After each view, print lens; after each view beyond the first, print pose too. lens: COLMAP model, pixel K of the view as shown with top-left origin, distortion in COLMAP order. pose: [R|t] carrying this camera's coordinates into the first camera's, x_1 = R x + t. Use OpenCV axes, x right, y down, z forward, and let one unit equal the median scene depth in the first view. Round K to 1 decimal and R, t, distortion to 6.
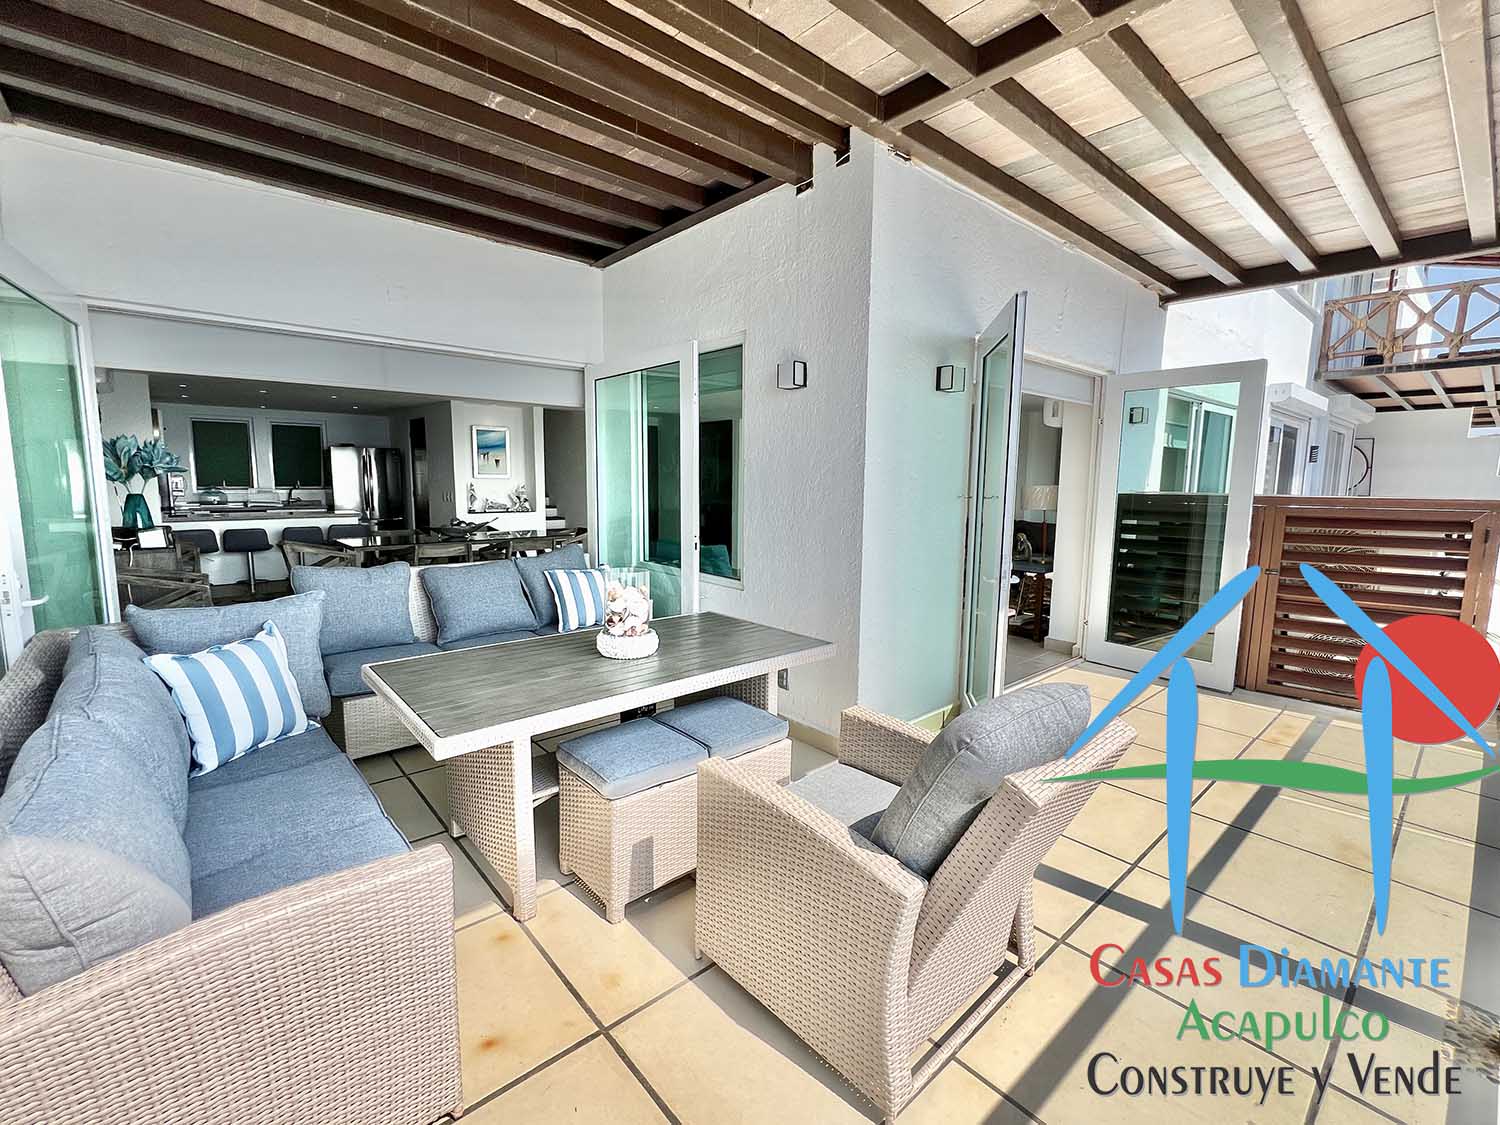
lens RADIAL K [[659.2, 0, 745.2], [0, 659.2, 558.1], [0, 0, 1]] dist [-0.002998, 0.001345]
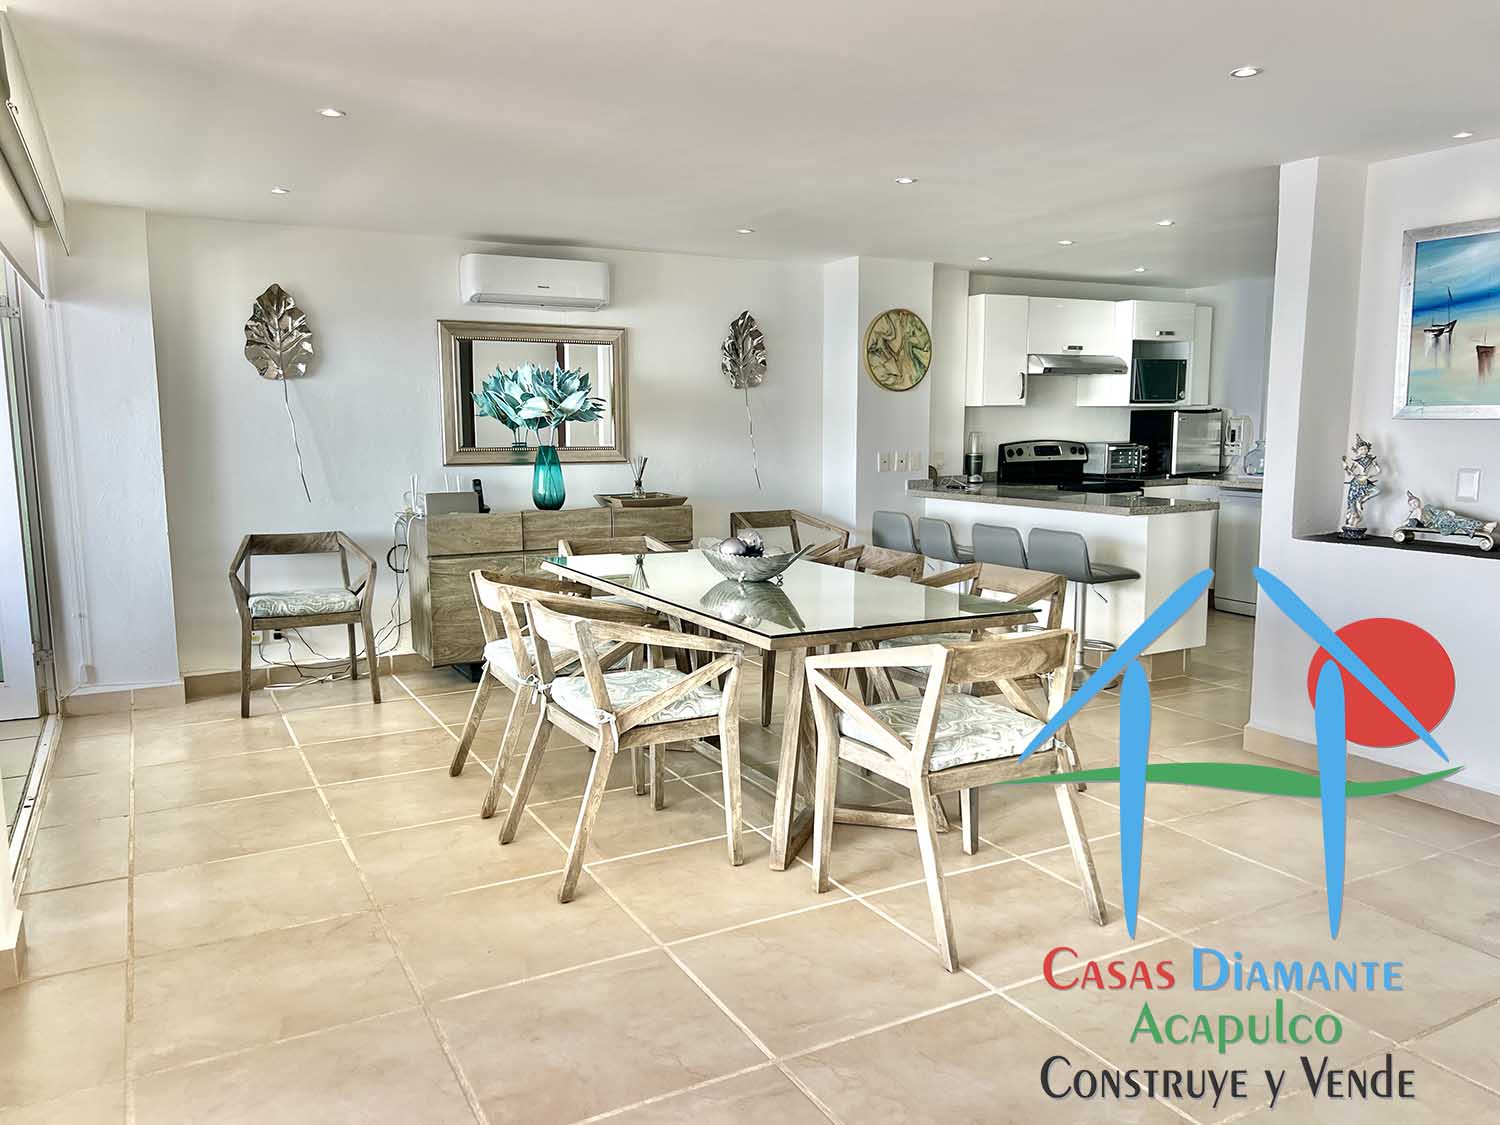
lens RADIAL K [[1130.0, 0, 757.8], [0, 1130.0, 573.1], [0, 0, 1]] dist [0.065170, -0.065230]
pose [[-0.210767, 0.125207, -0.969485, 0.135394], [-0.114262, 0.981809, 0.151640, -0.097195], [0.970835, 0.142736, -0.192626, 0.816955]]
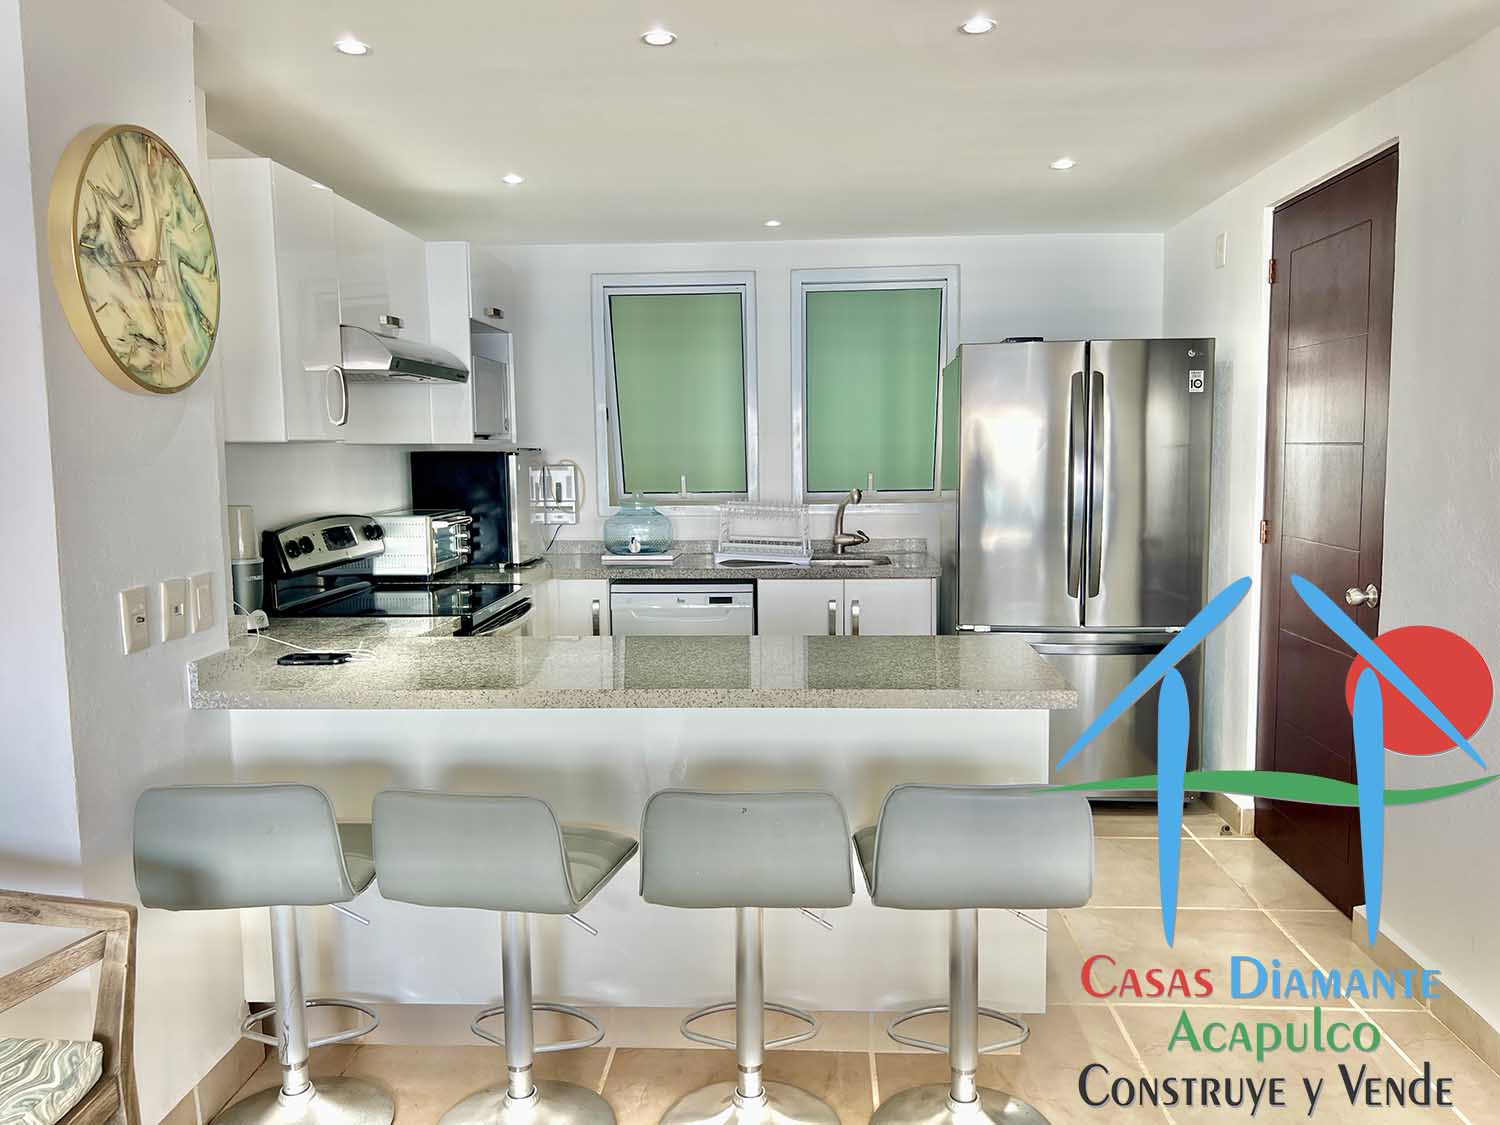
lens RADIAL K [[1130.0, 0, 744.1], [0, 1130.0, 569.4], [0, 0, 1]] dist [0.065170, -0.065230]
pose [[0.715910, 0.059449, -0.695657, -0.393460], [-0.065617, 0.997687, 0.017732, -0.087671], [0.695103, 0.032953, 0.718155, 0.653210]]
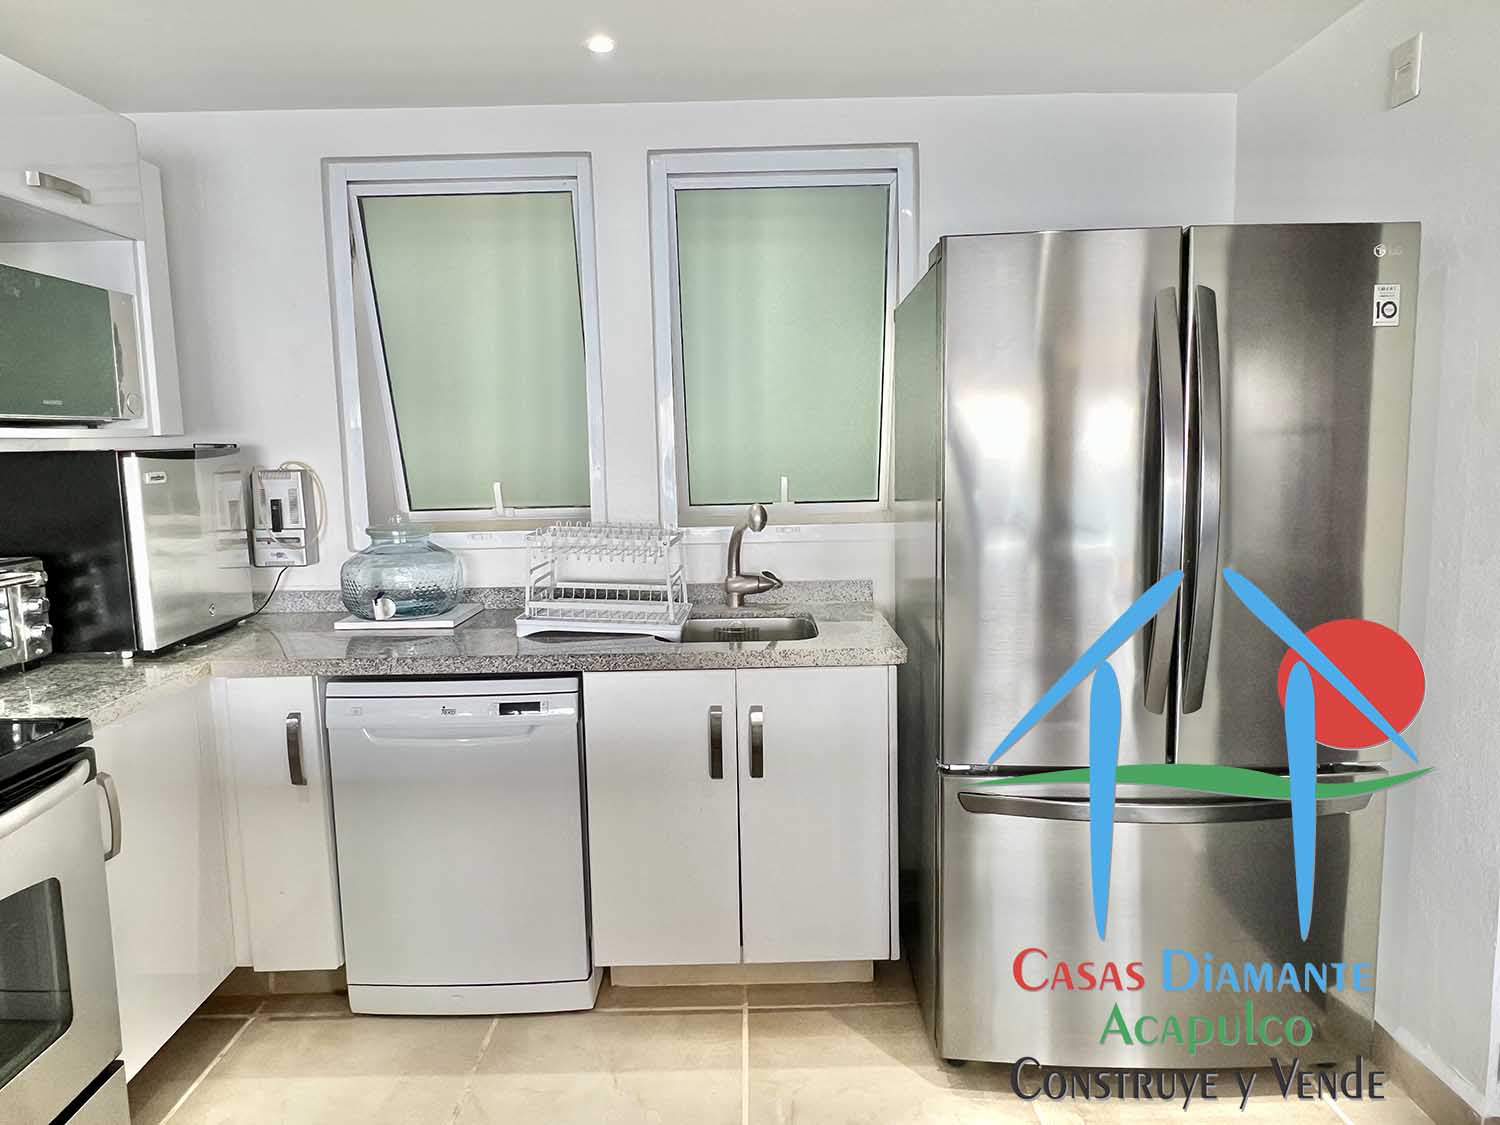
lens RADIAL K [[989.5, 0, 745.5], [0, 989.5, 557.0], [0, 0, 1]] dist [0.007308, 0.007424]
pose [[0.754671, 0.054199, -0.653861, -0.549498], [-0.051398, 0.998403, 0.023436, -0.111886], [0.654087, 0.015920, 0.756252, 0.860526]]
